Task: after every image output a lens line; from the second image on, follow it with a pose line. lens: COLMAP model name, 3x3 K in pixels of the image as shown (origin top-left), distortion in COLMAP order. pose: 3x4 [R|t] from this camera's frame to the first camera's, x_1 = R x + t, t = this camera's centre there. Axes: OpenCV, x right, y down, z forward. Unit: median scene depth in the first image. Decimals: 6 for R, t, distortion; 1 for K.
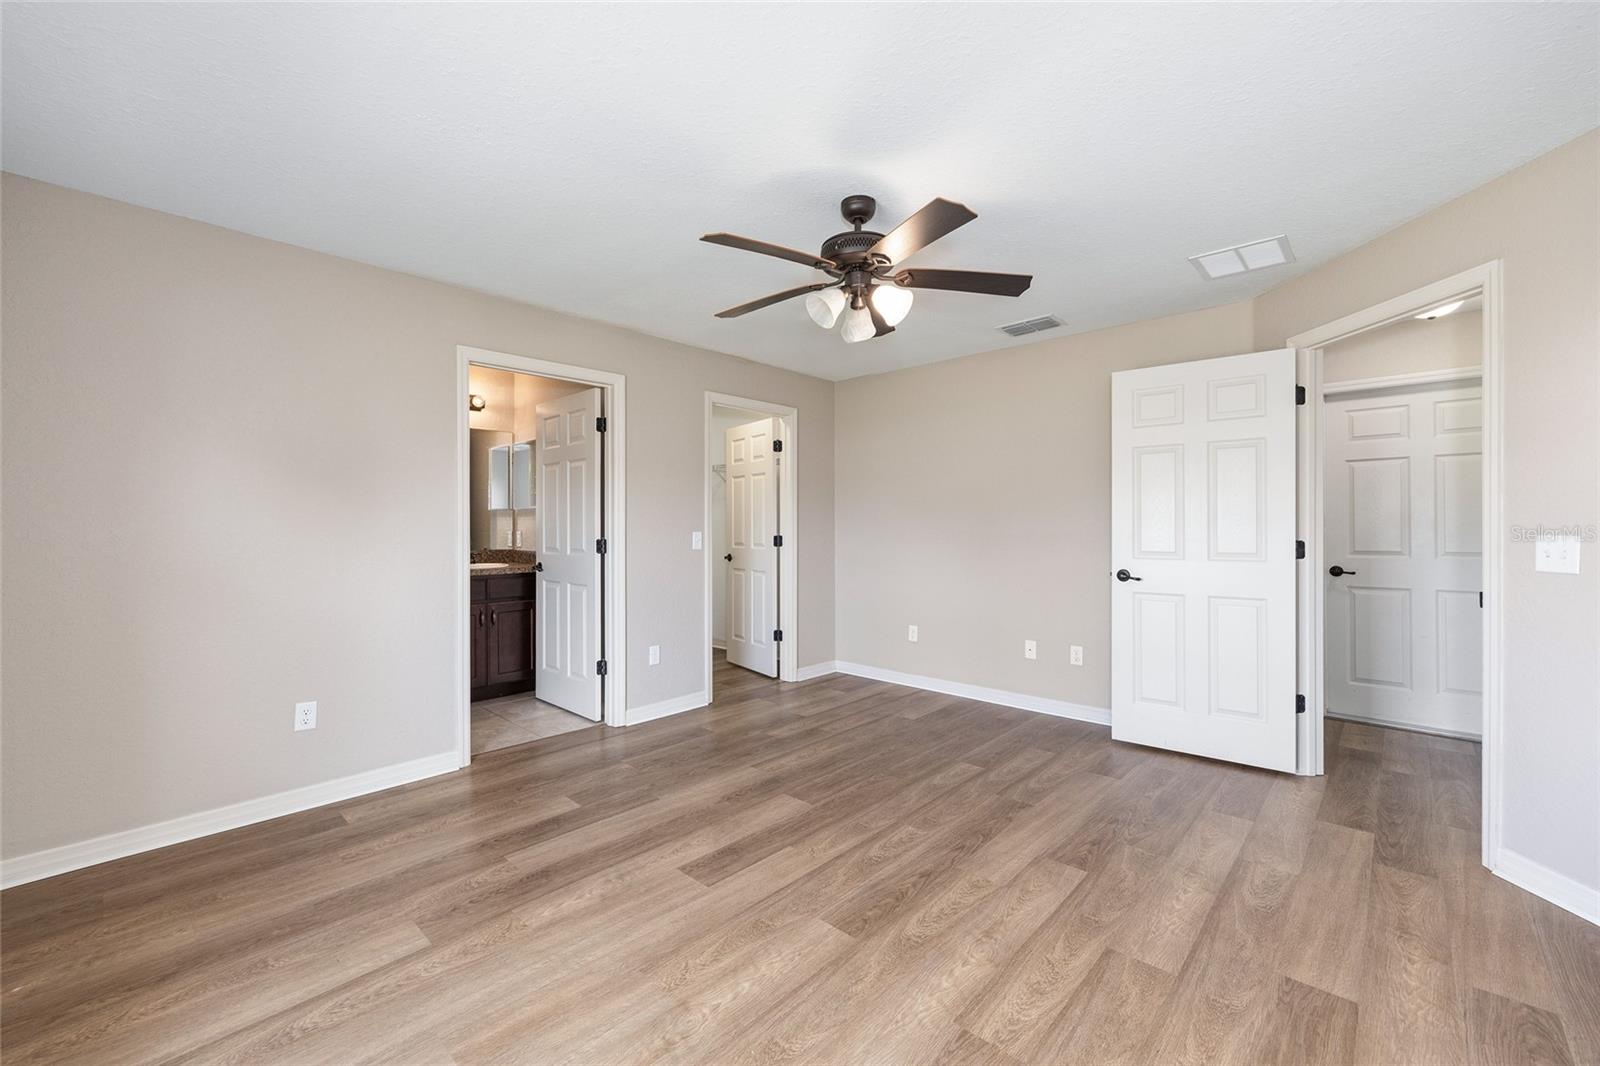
lens RADIAL K [[643.0, 0, 806.0], [0, 643.0, 544.3], [0, 0, 1]] dist [-0.001315, 0.000557]
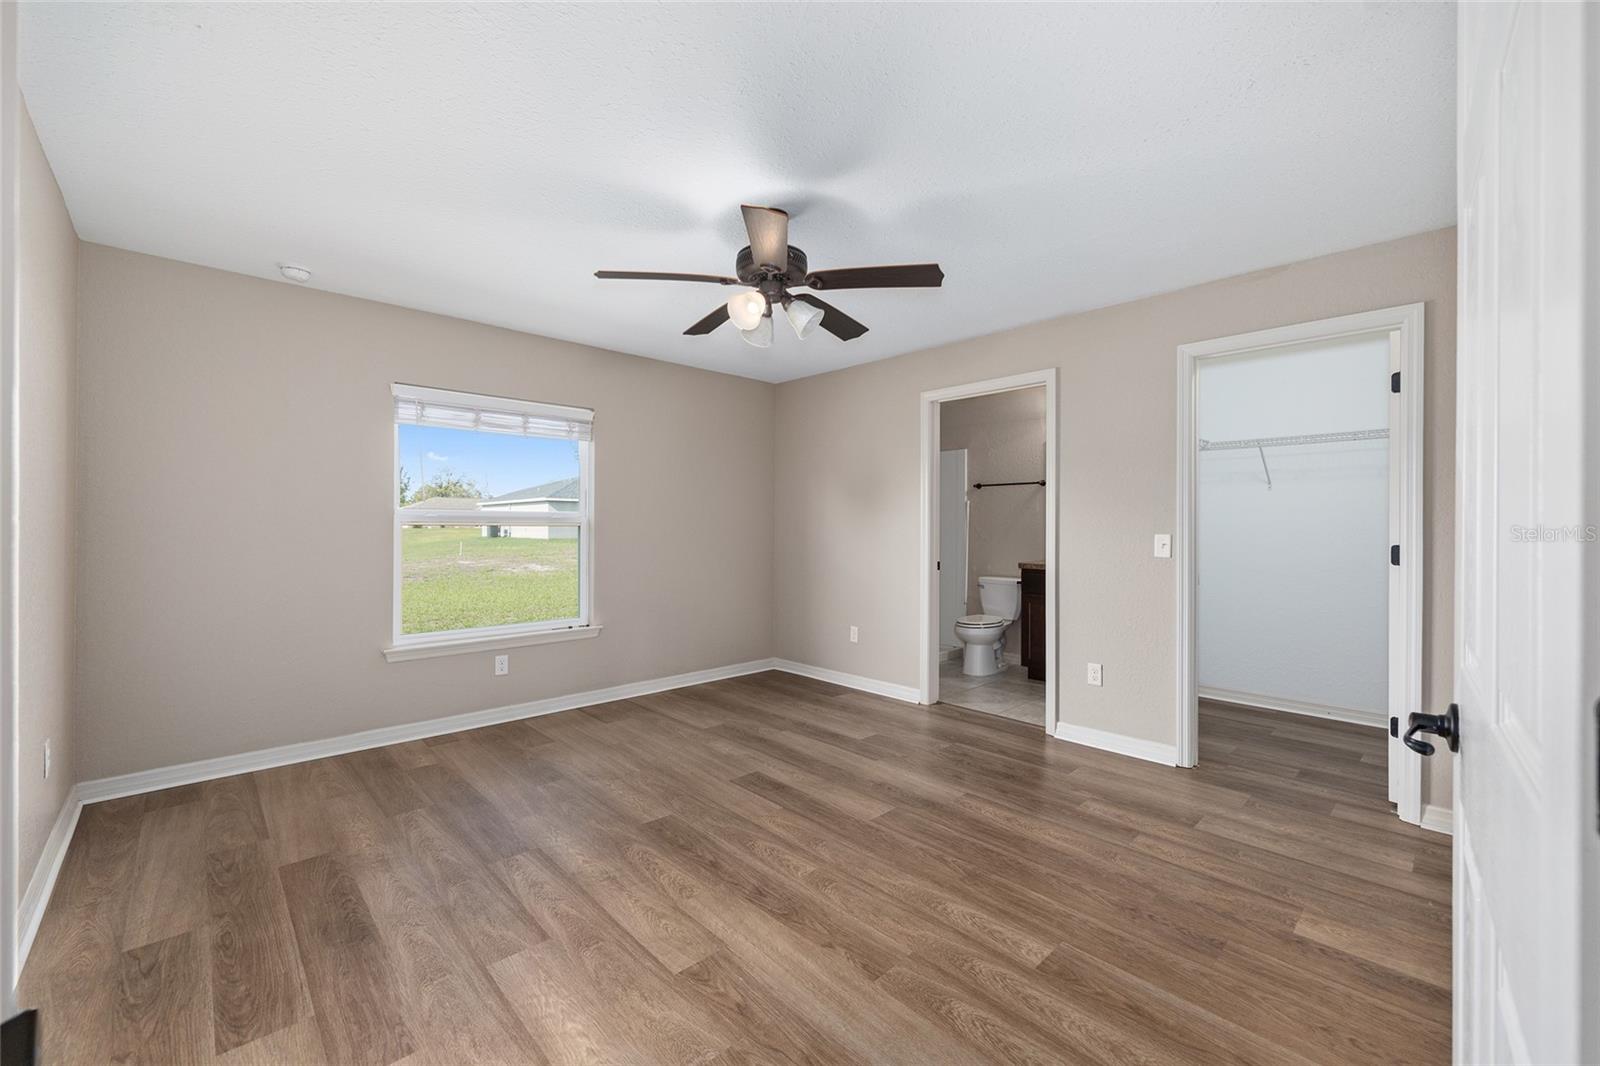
lens RADIAL K [[643.0, 0, 806.0], [0, 643.0, 544.3], [0, 0, 1]] dist [-0.001315, 0.000557]
pose [[-0.060568, 0.030187, -0.997707, 0.964839], [-0.029908, 0.999039, 0.032043, -0.029562], [0.997716, 0.031780, -0.059607, 0.965737]]
